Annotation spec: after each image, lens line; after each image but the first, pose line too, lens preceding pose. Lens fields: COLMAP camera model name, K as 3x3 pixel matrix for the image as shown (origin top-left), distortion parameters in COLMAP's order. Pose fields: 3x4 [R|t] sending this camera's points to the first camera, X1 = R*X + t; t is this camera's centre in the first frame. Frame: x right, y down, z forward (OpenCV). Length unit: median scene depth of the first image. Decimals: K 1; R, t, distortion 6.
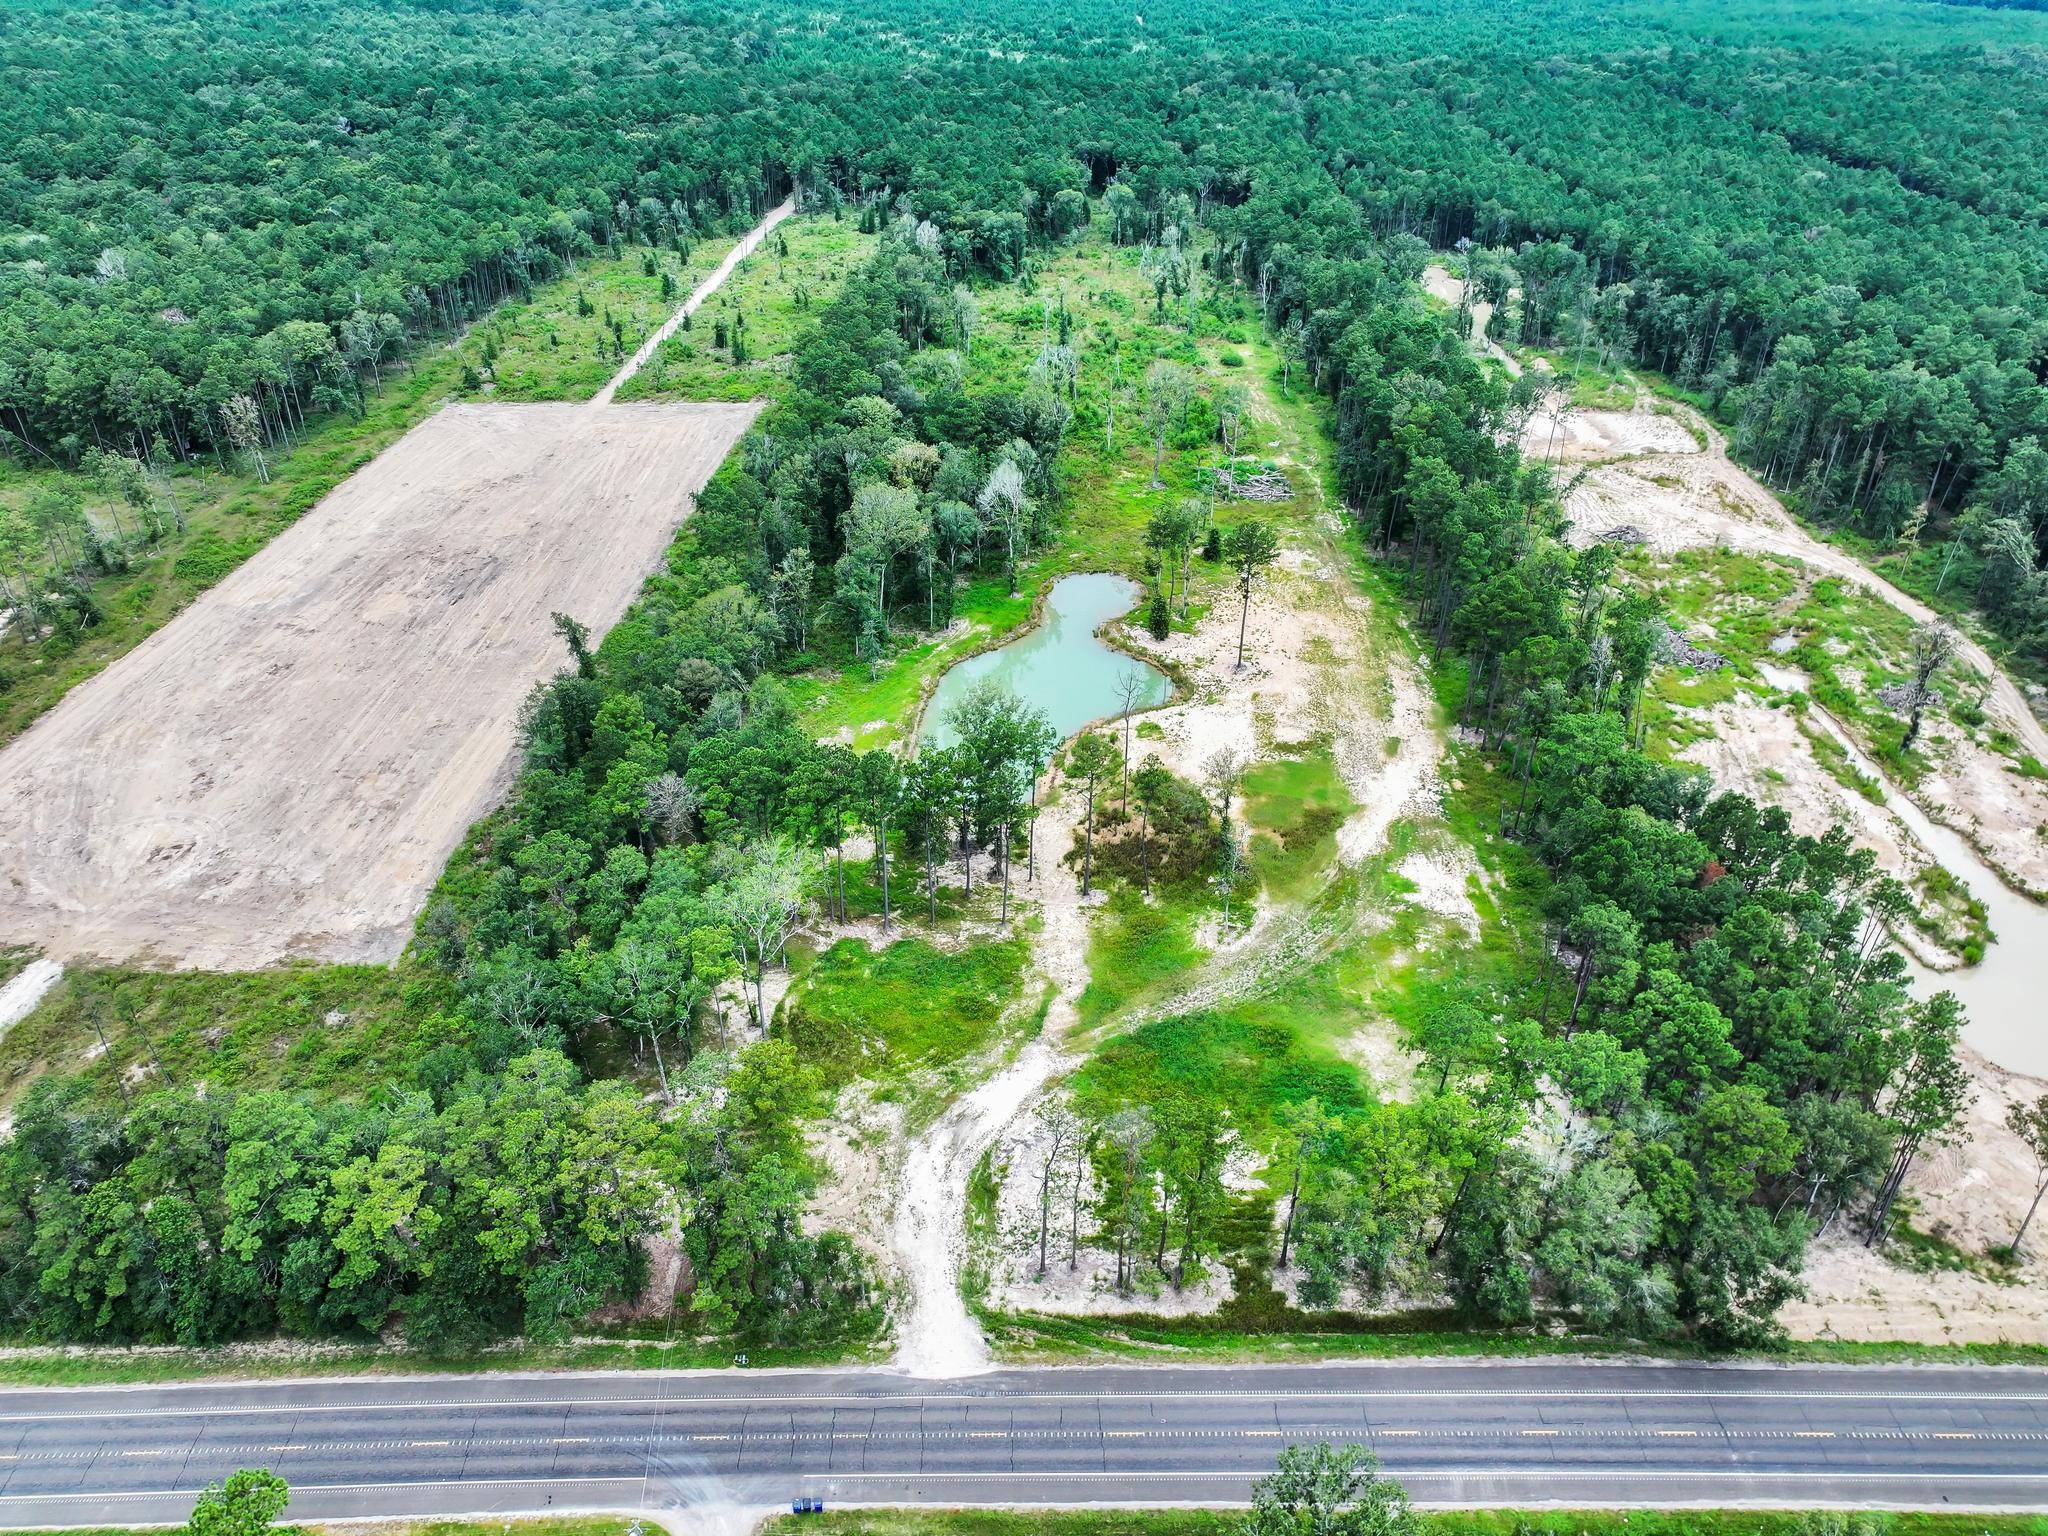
lens RADIAL K [[1448.2, 0, 1023.5], [0, 1448.2, 759.6], [0, 0, 1]] dist [-0.011339, 0.032019]
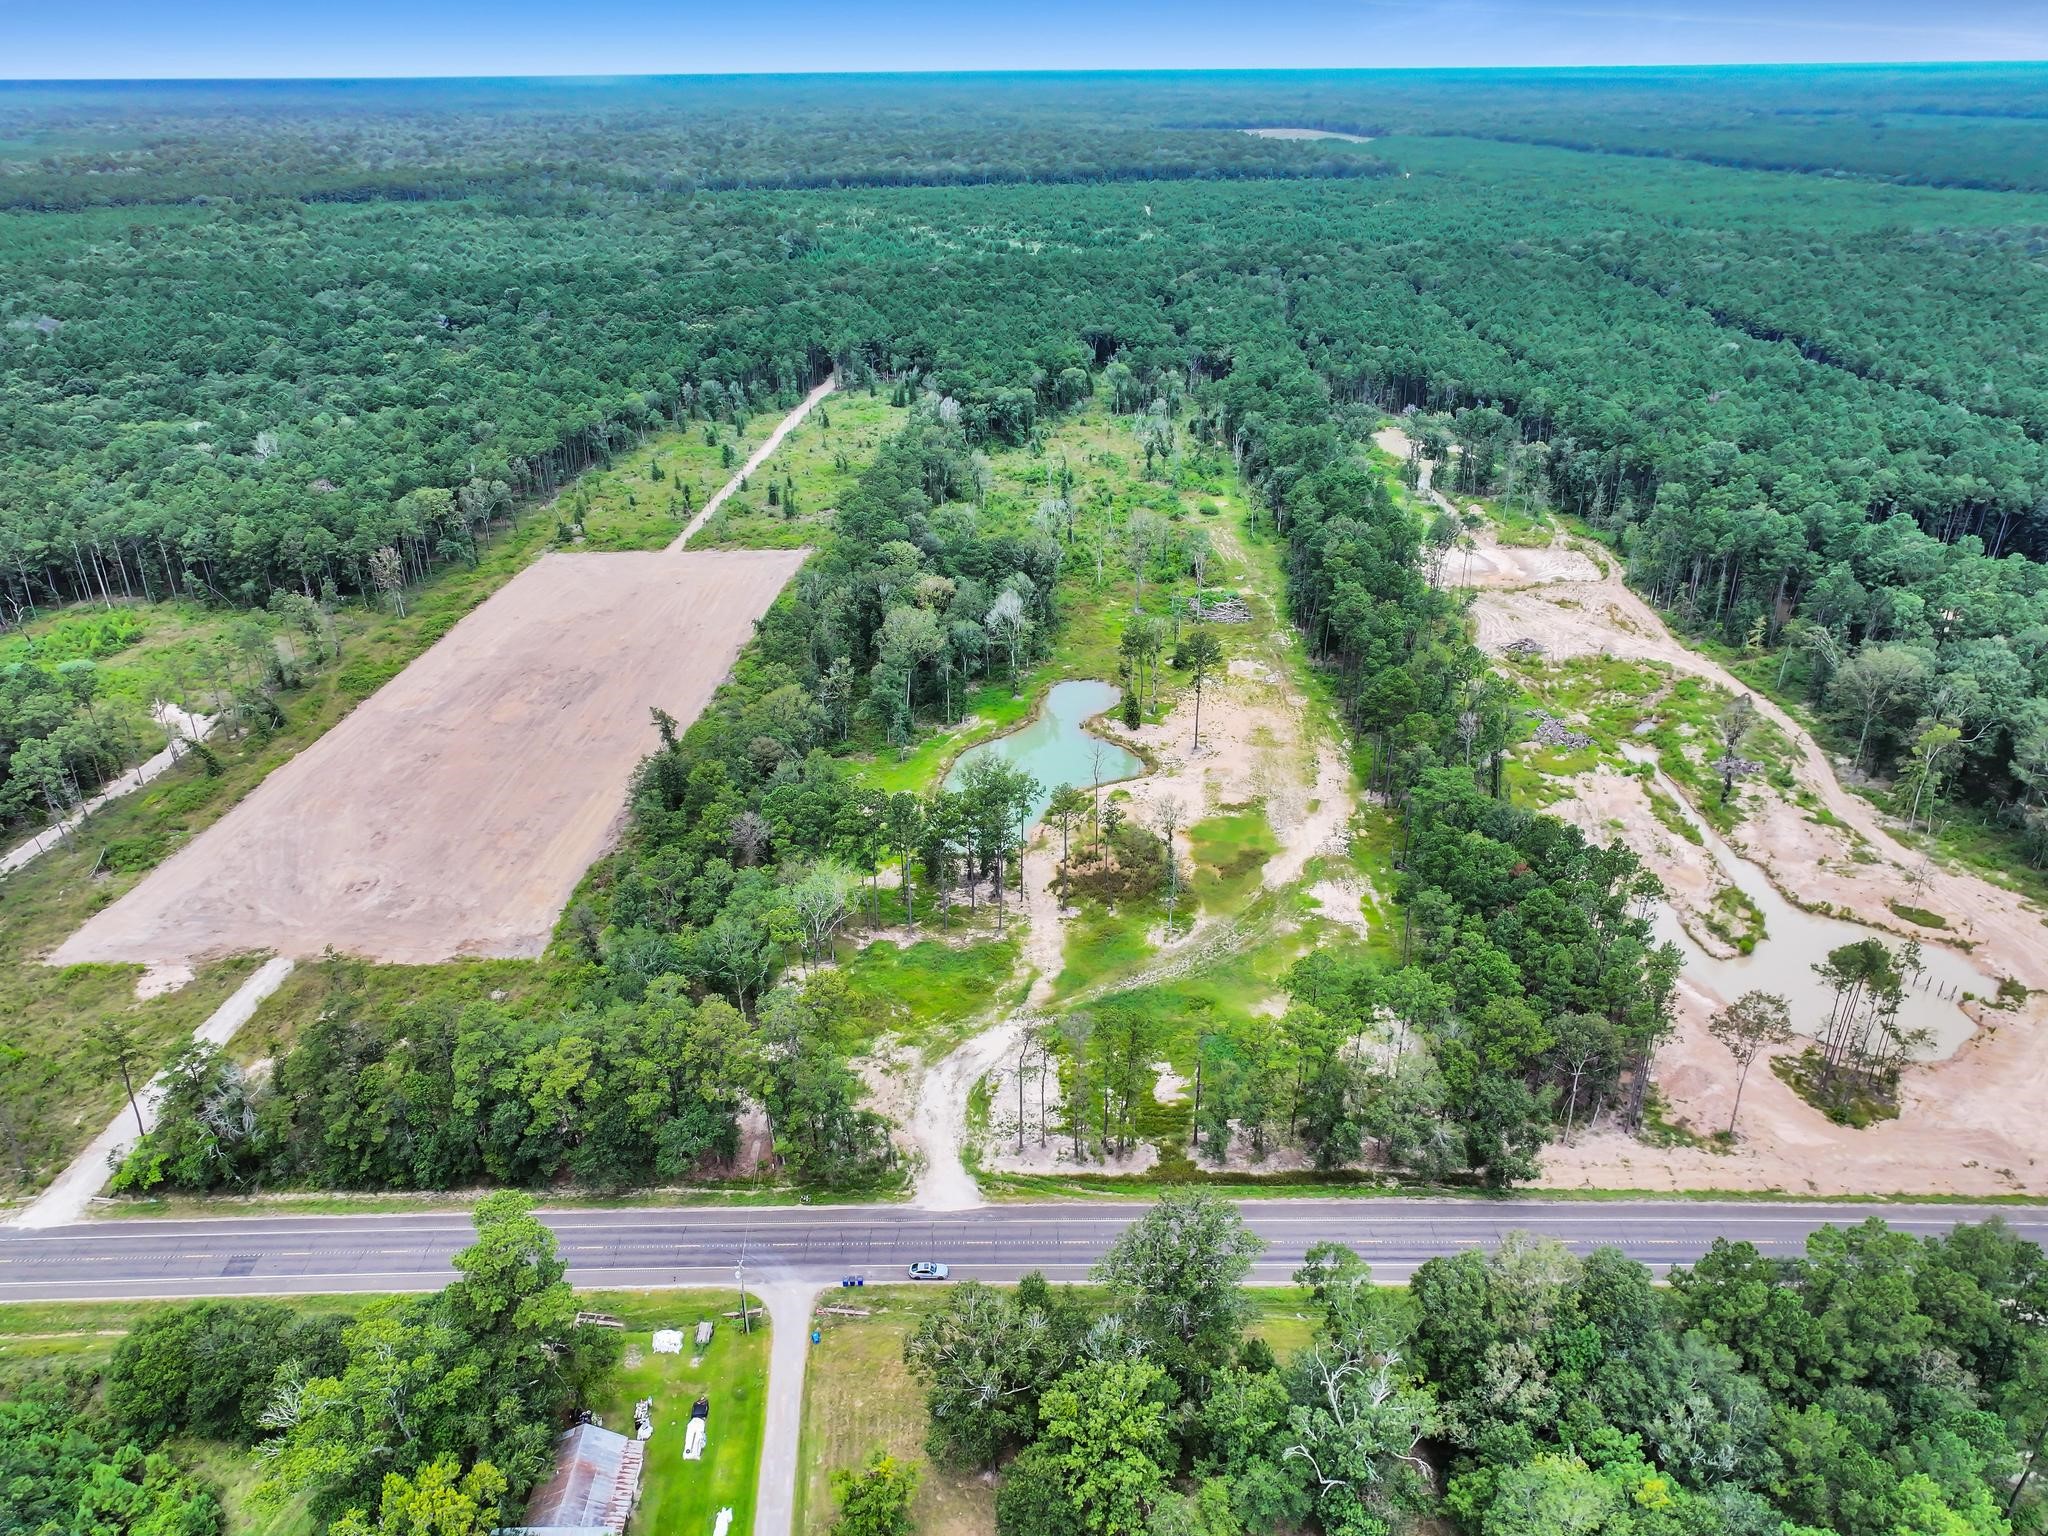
lens RADIAL K [[1448.2, 0, 1023.5], [0, 1448.2, 759.6], [0, 0, 1]] dist [-0.011339, 0.032019]
pose [[0.999738, -0.009249, -0.020917, 0.027067], [0.007039, 0.994617, -0.103384, 0.071709], [0.021760, 0.103210, 0.994422, -0.233958]]
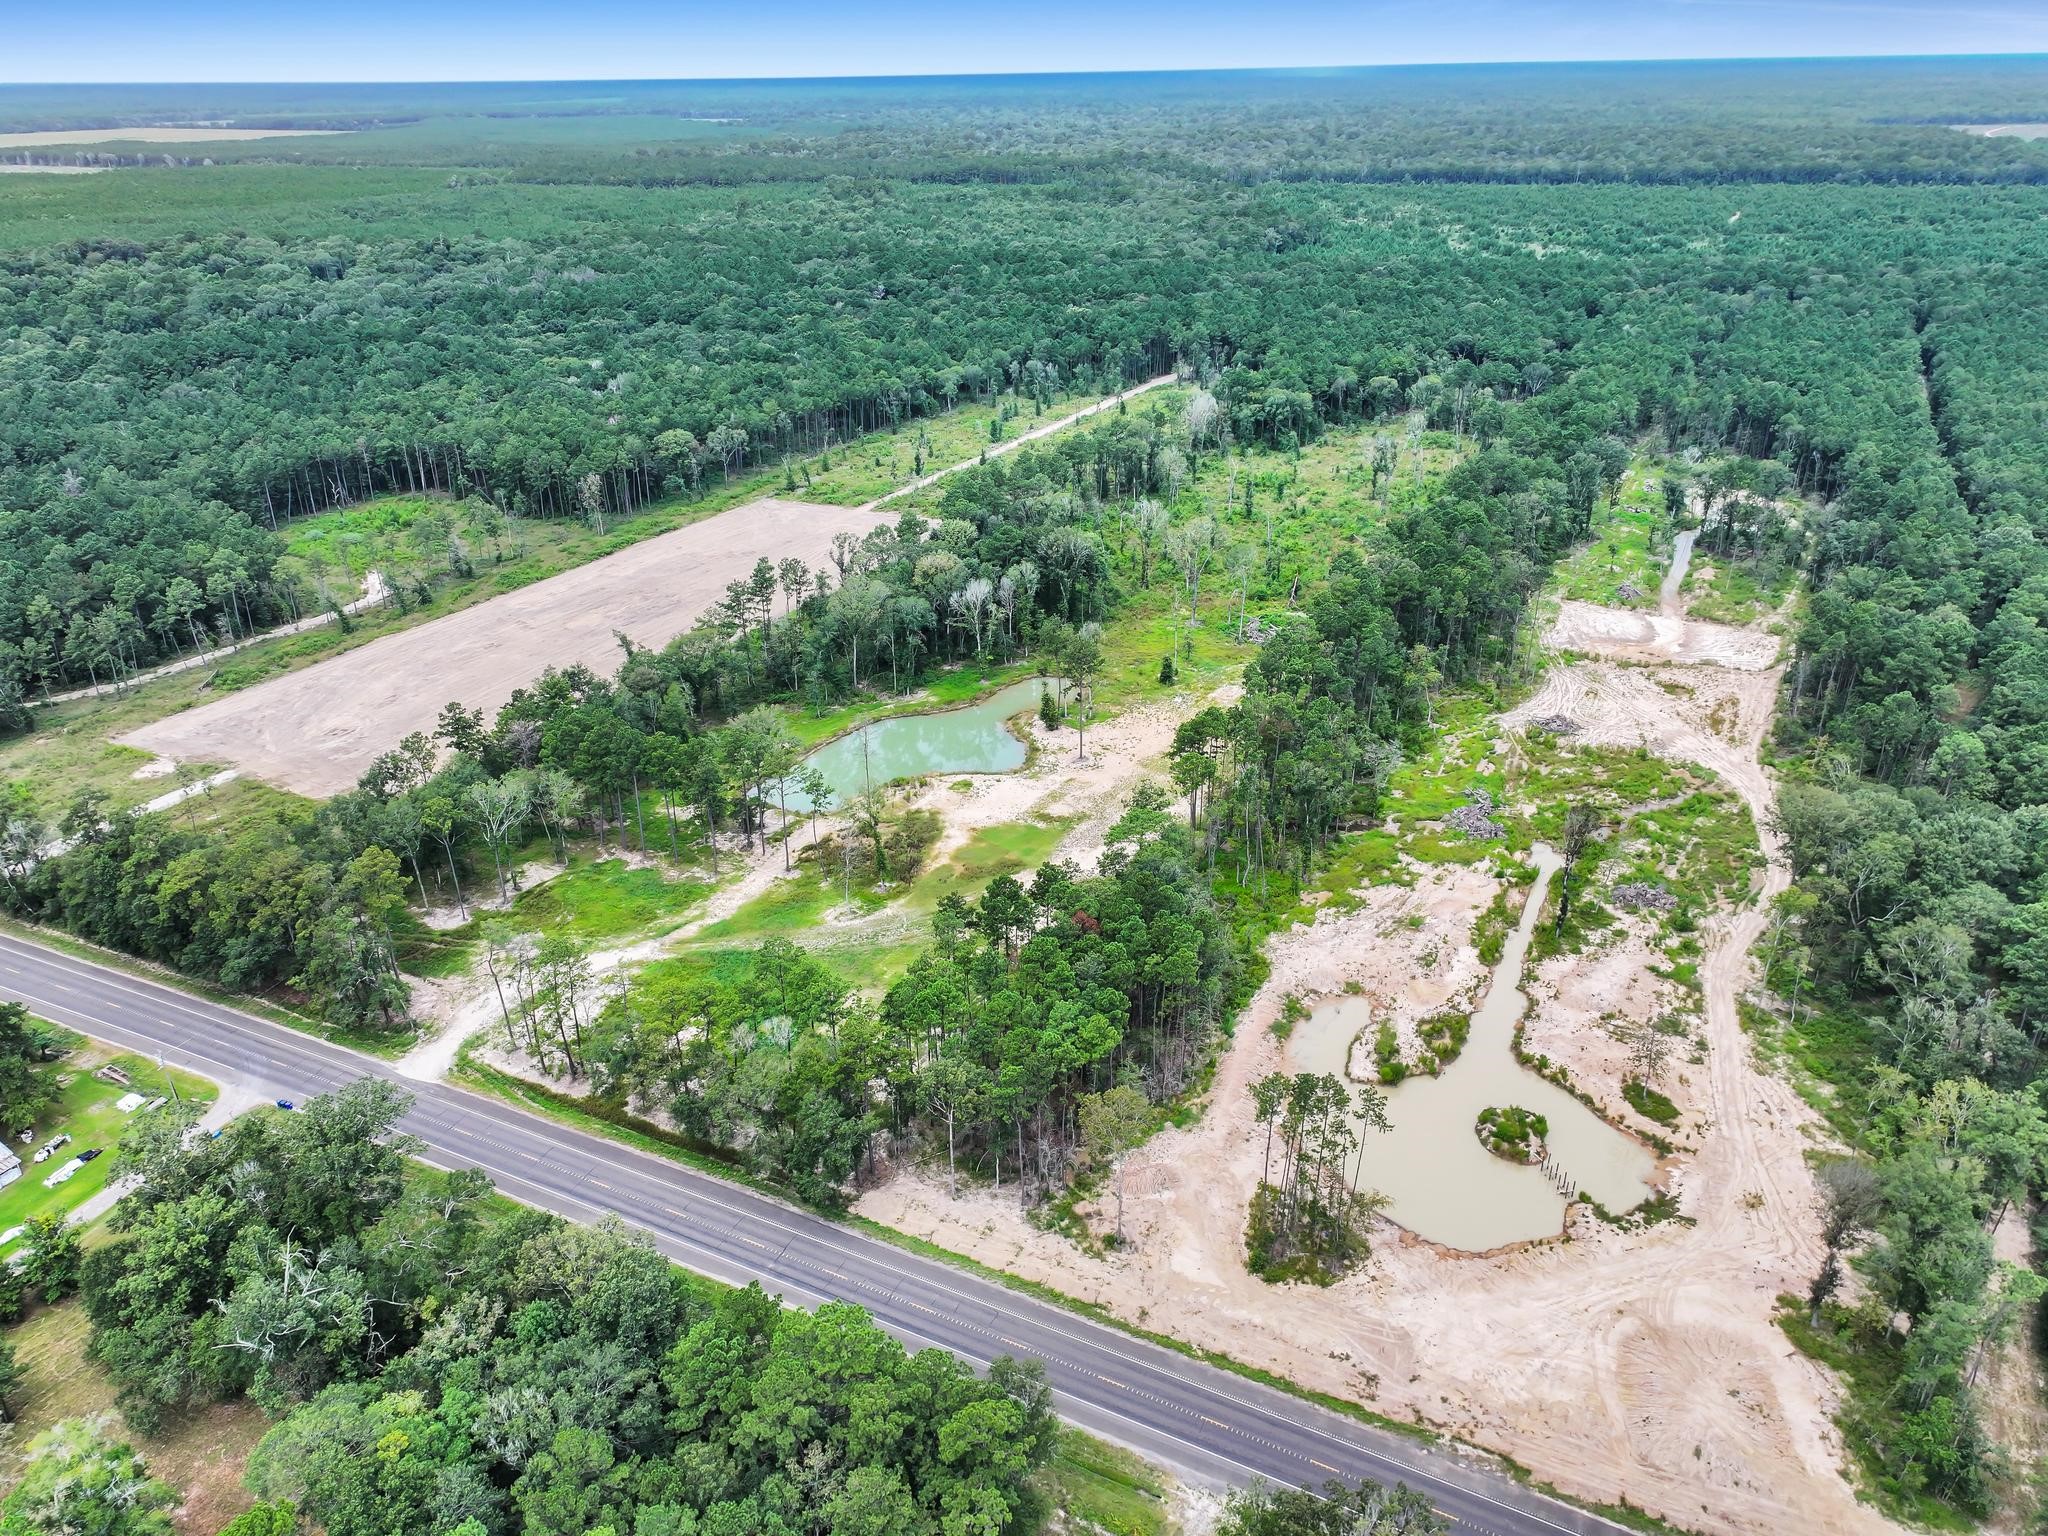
lens RADIAL K [[1448.2, 0, 1023.5], [0, 1448.2, 759.6], [0, 0, 1]] dist [-0.011339, 0.032019]
pose [[0.893642, 0.175672, -0.412968, 0.602914], [-0.217015, 0.974617, -0.055019, 0.014106], [0.392820, 0.138788, 0.909082, -0.122237]]
